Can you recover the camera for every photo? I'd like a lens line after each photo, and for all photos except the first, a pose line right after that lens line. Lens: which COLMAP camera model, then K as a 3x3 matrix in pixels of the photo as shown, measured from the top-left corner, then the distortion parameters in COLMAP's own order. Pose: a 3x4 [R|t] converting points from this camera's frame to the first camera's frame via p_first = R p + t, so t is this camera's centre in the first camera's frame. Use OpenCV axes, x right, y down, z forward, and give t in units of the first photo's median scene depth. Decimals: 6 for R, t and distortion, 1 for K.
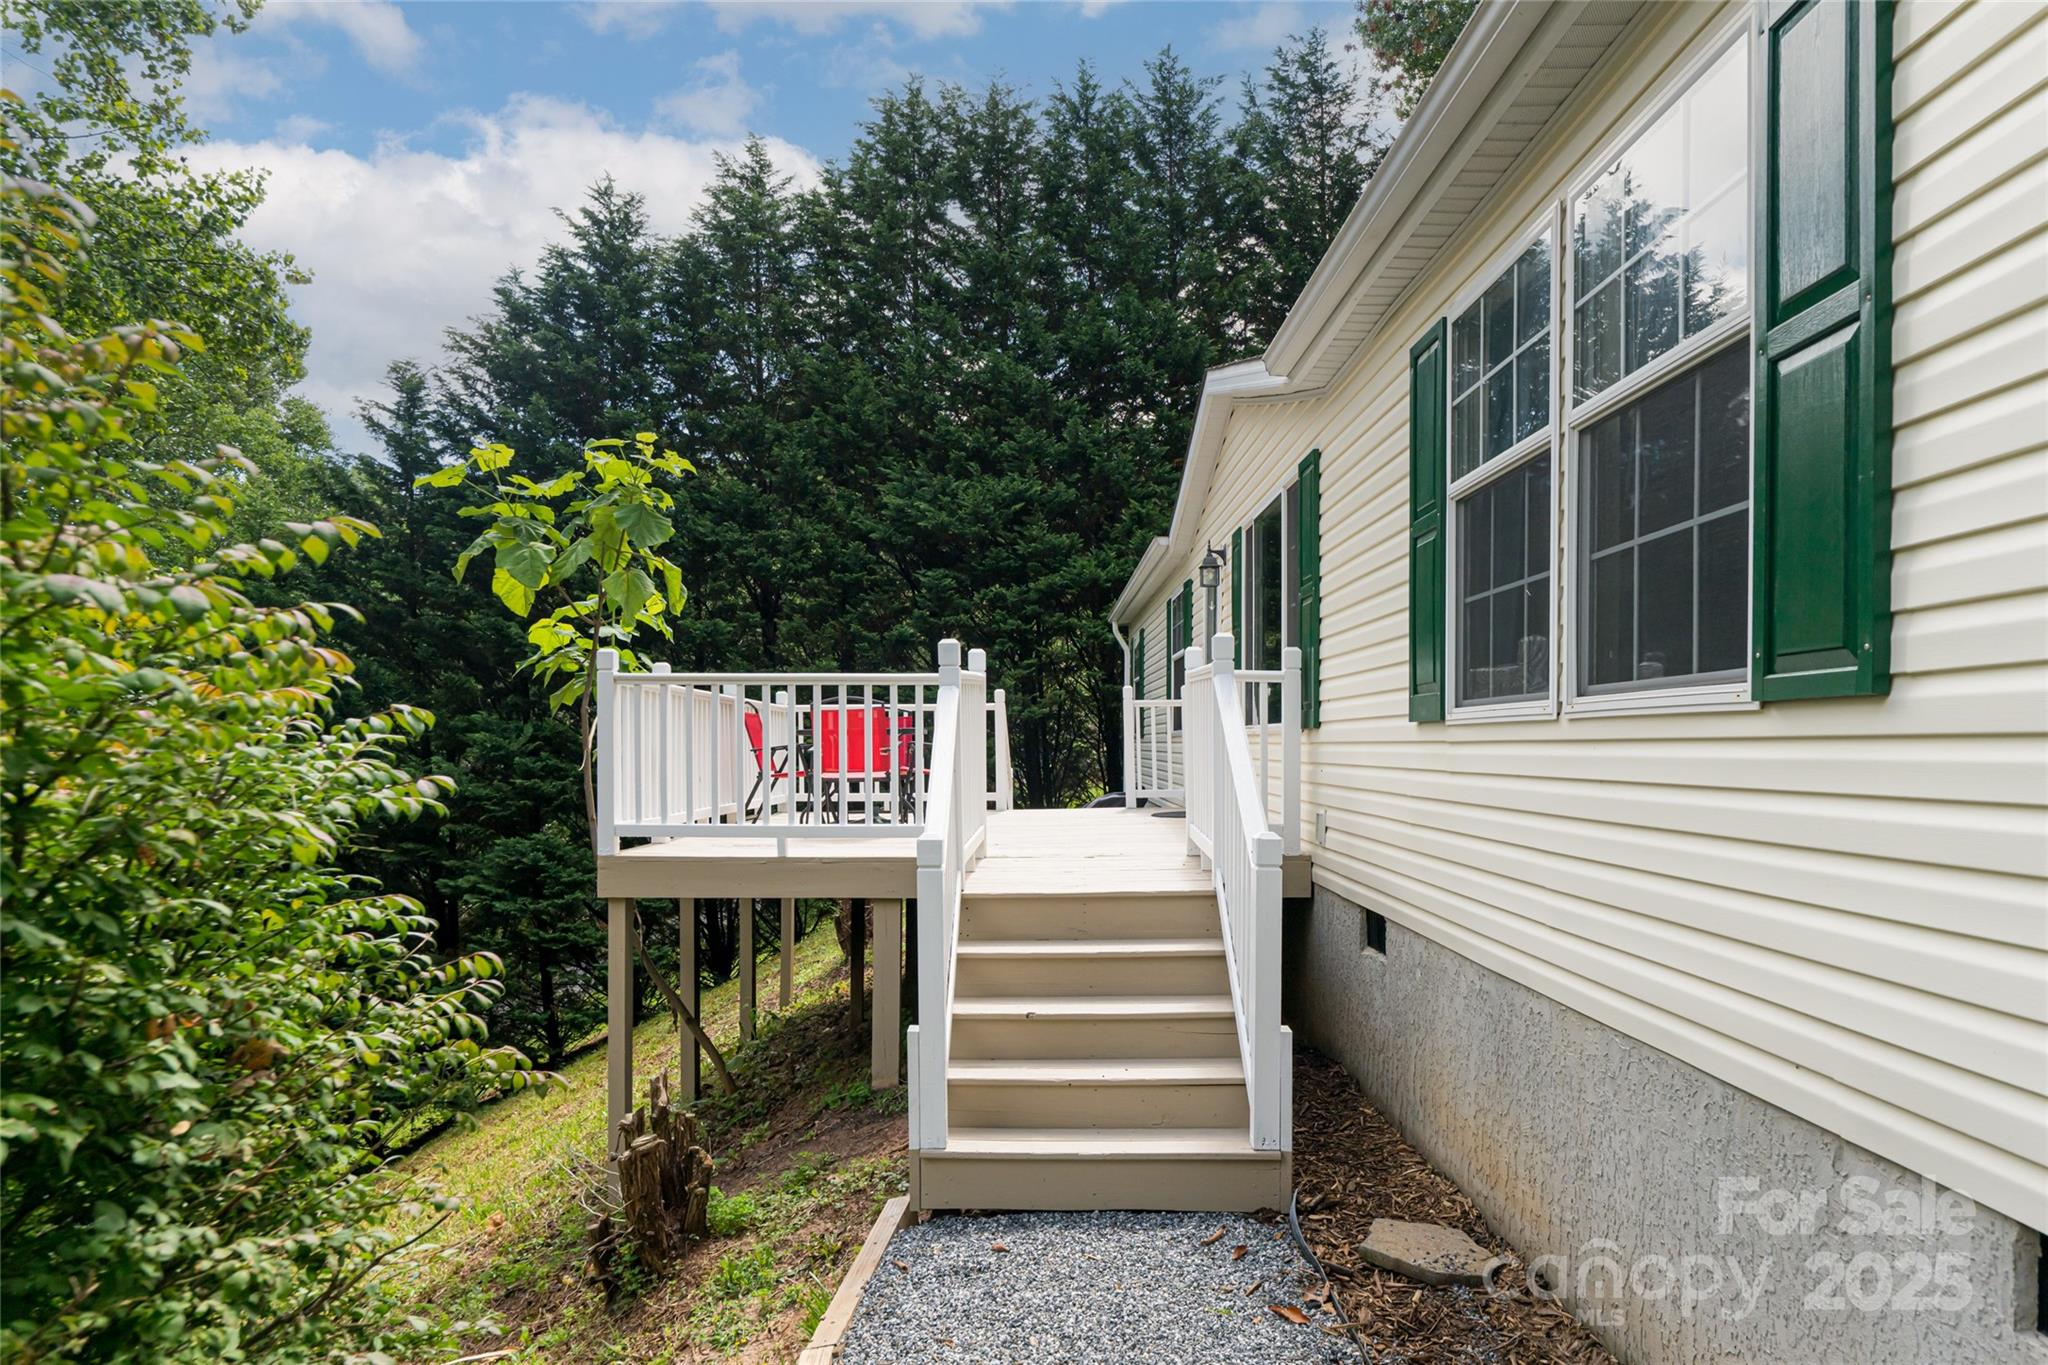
lens RADIAL K [[1312.3, 0, 1024.0], [0, 1312.3, 682.5], [0, 0, 1]] dist [0.000942, 0.000143]
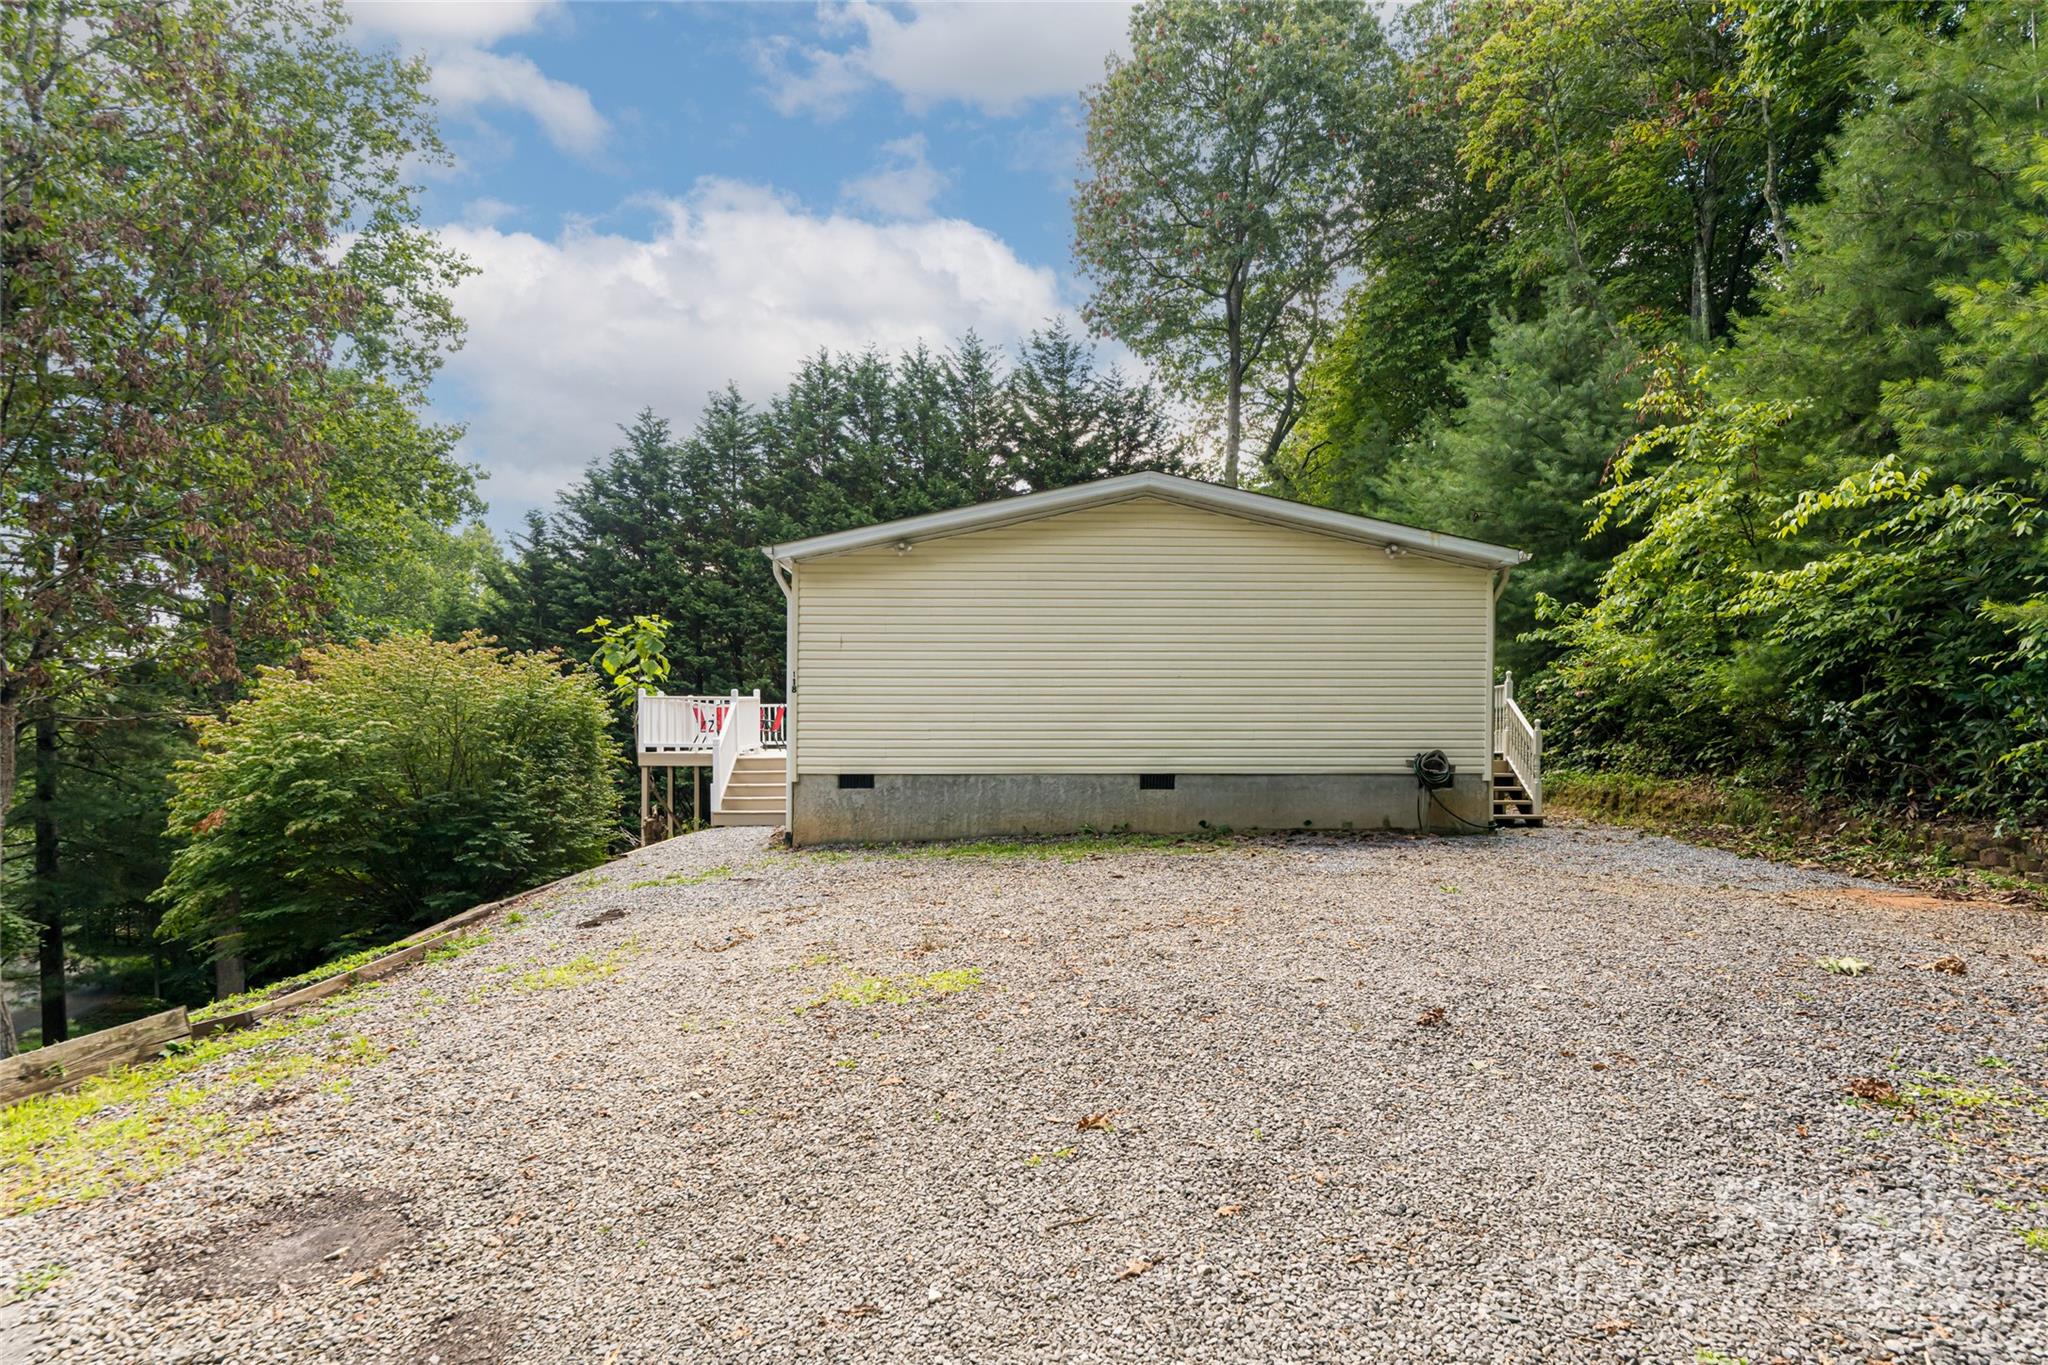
lens RADIAL K [[1053.9, 0, 1024.0], [0, 1053.9, 682.5], [0, 0, 1]] dist [0.000041, -0.000014]
pose [[0.999540, 0.002821, 0.030188, 0.155108], [-0.002905, 0.999992, 0.002741, -0.014630], [-0.030180, -0.002827, 0.999540, -0.460817]]
